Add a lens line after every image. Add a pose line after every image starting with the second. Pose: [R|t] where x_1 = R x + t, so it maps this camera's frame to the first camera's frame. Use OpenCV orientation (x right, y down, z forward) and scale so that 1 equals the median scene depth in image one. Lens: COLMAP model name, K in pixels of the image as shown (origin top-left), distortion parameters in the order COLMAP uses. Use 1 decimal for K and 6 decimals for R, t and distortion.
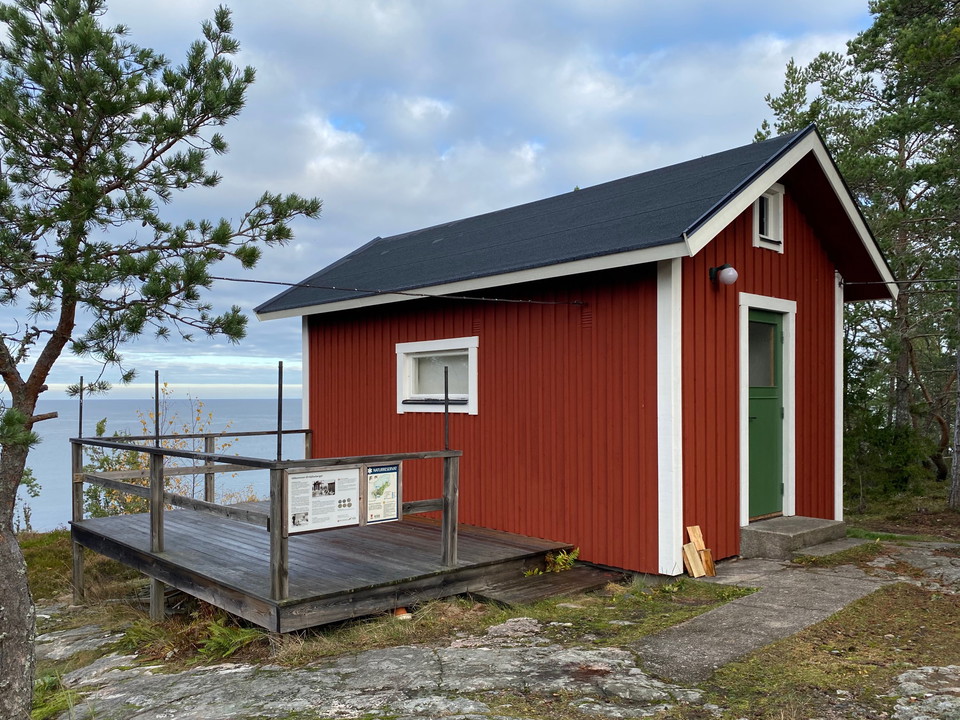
lens RADIAL K [[740.3, 0, 480.4], [0, 740.3, 360.2], [0, 0, 1]] dist [-0.004388, -0.001576]
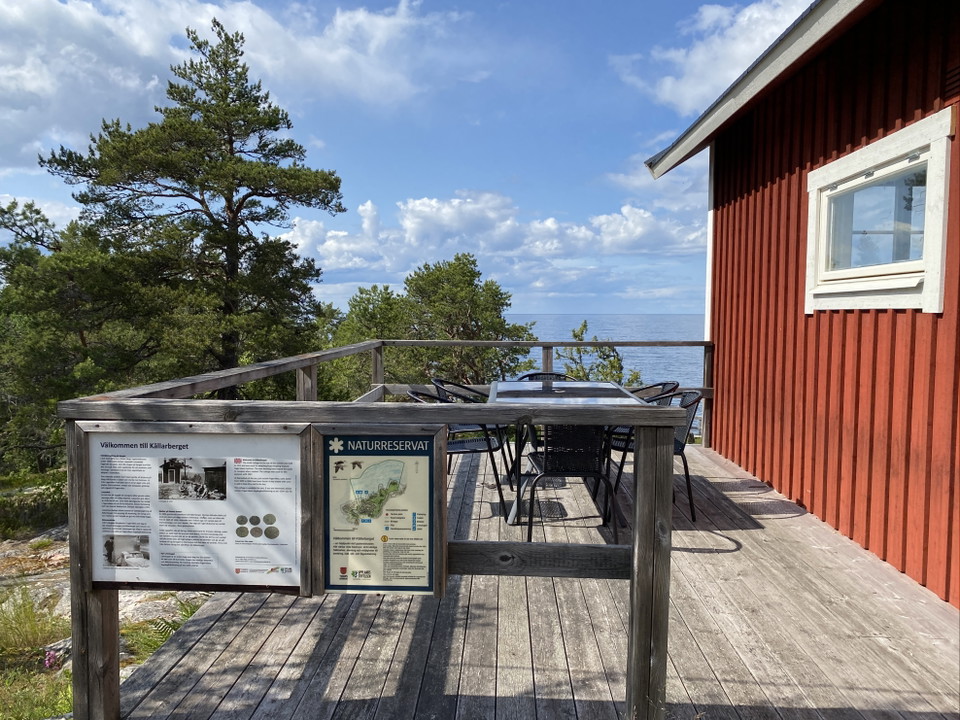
lens RADIAL K [[740.3, 0, 479.7], [0, 740.3, 358.0], [0, 0, 1]] dist [-0.004388, -0.001576]
pose [[0.705032, 0.048341, -0.707526, 0.144688], [0.030828, 0.994642, 0.098677, 0.075447], [0.708505, -0.091382, 0.699765, 0.803585]]
